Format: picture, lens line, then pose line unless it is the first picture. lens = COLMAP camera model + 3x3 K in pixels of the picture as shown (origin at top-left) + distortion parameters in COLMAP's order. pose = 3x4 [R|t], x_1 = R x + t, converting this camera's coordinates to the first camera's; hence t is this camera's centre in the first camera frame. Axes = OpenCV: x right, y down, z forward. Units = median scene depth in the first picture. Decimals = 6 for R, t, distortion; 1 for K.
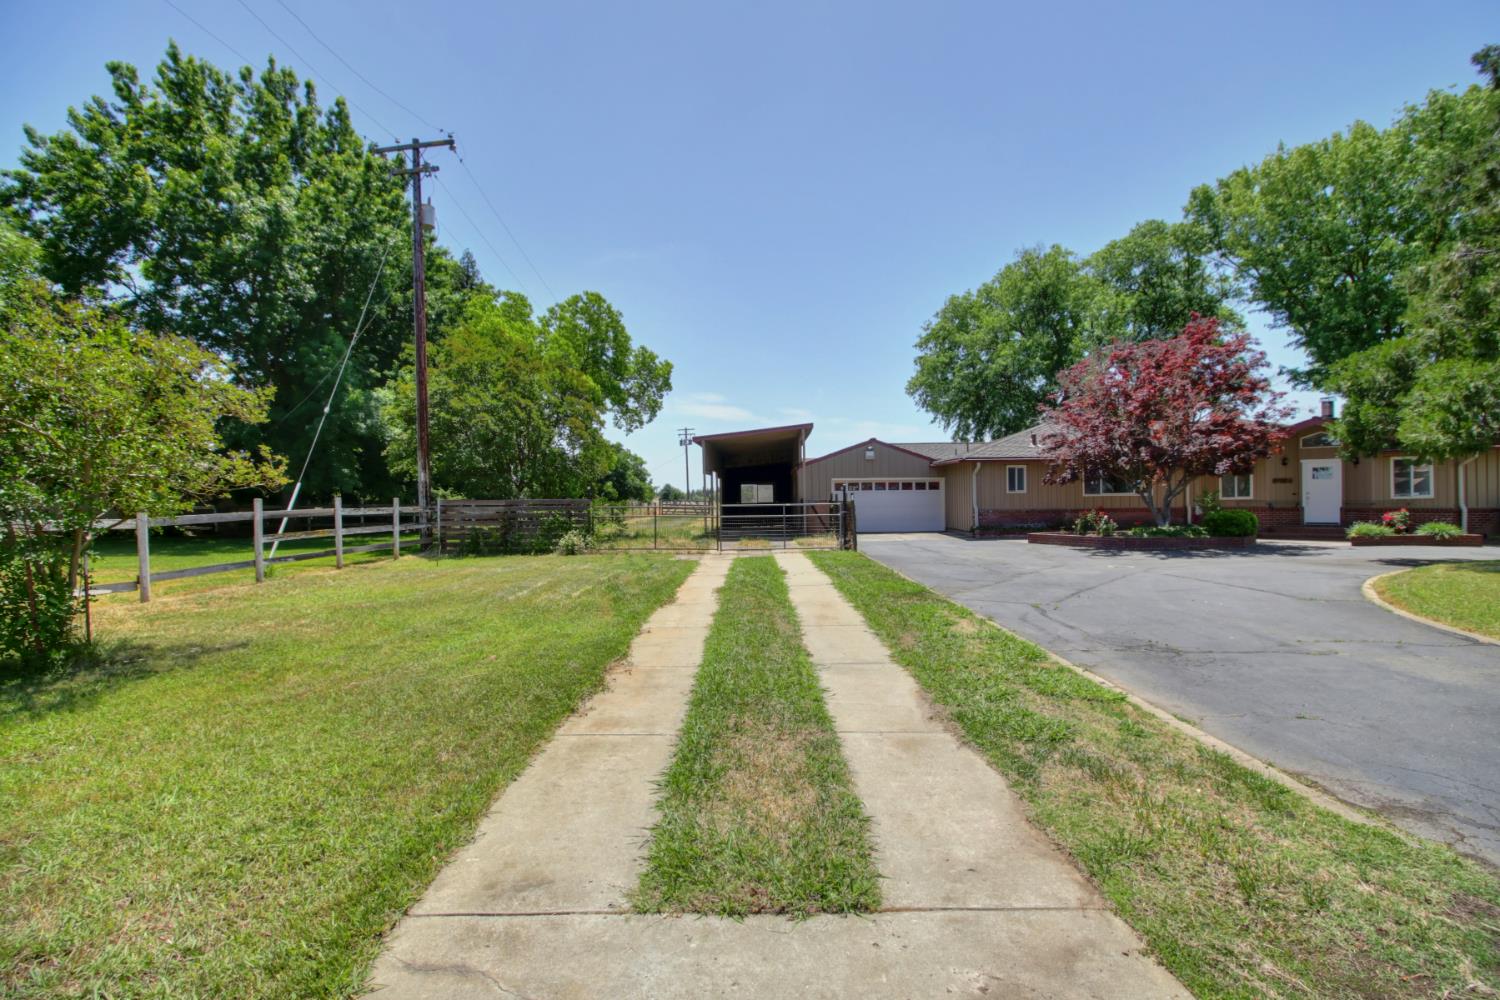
lens RADIAL K [[700.3, 0, 762.7], [0, 700.3, 500.5], [0, 0, 1]] dist [-0.001830, -0.013112]
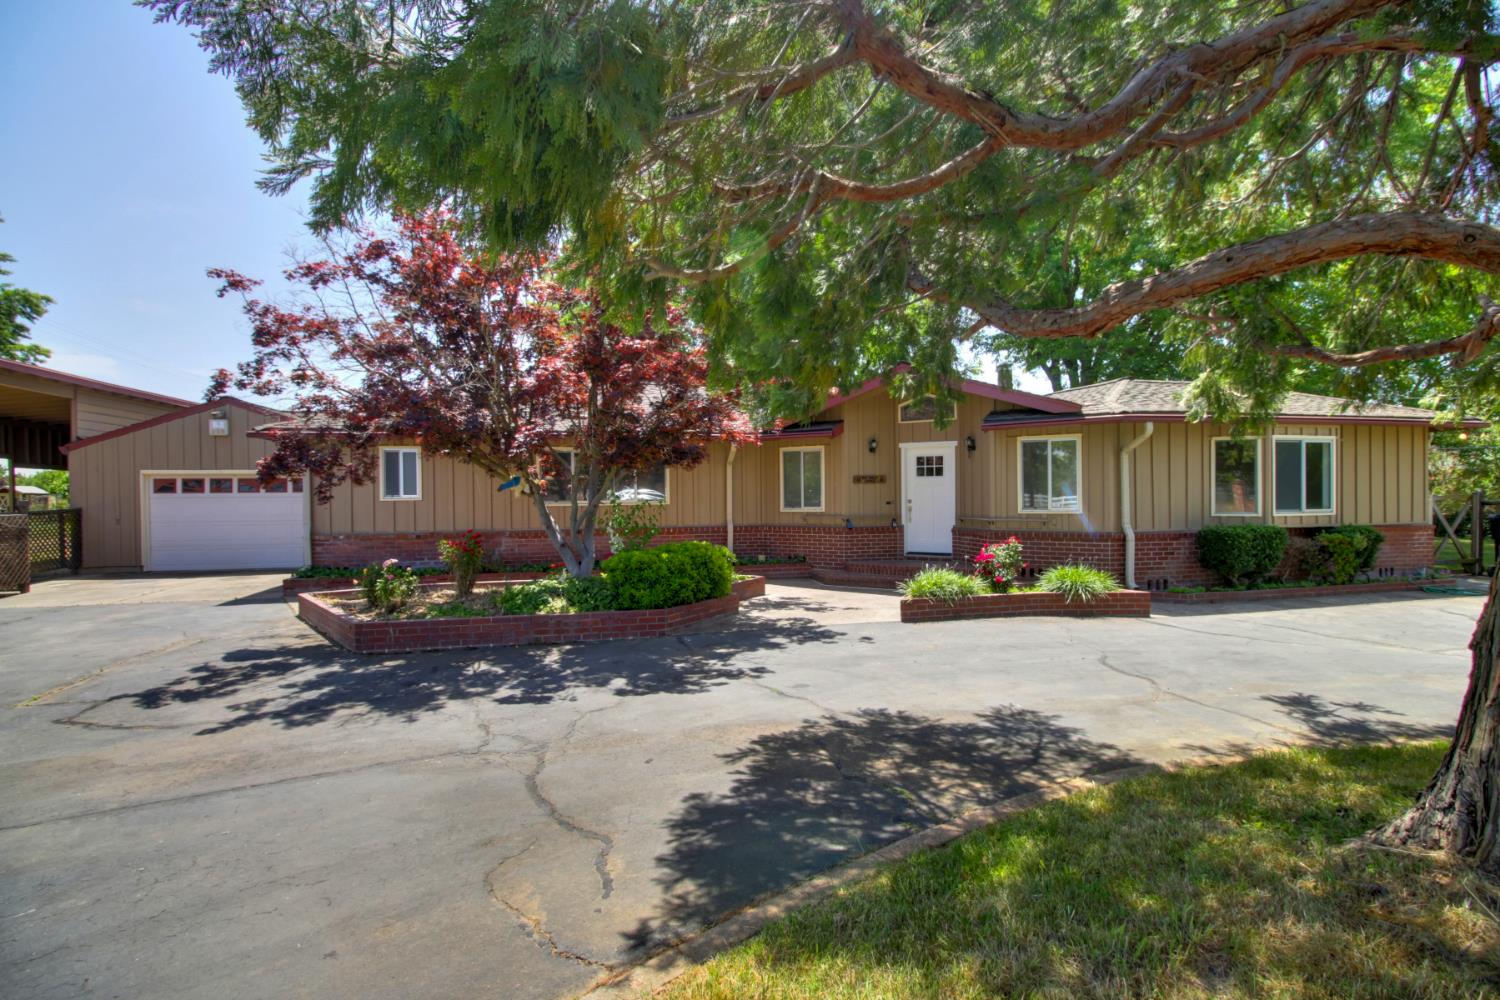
lens RADIAL K [[700.6, 0, 766.8], [0, 700.6, 497.9], [0, 0, 1]] dist [0.001939, -0.016794]
pose [[0.971714, 0.000583, 0.236158, 0.504474], [-0.000913, 0.999999, 0.001290, -0.013353], [-0.236157, -0.001470, 0.971714, 0.441369]]
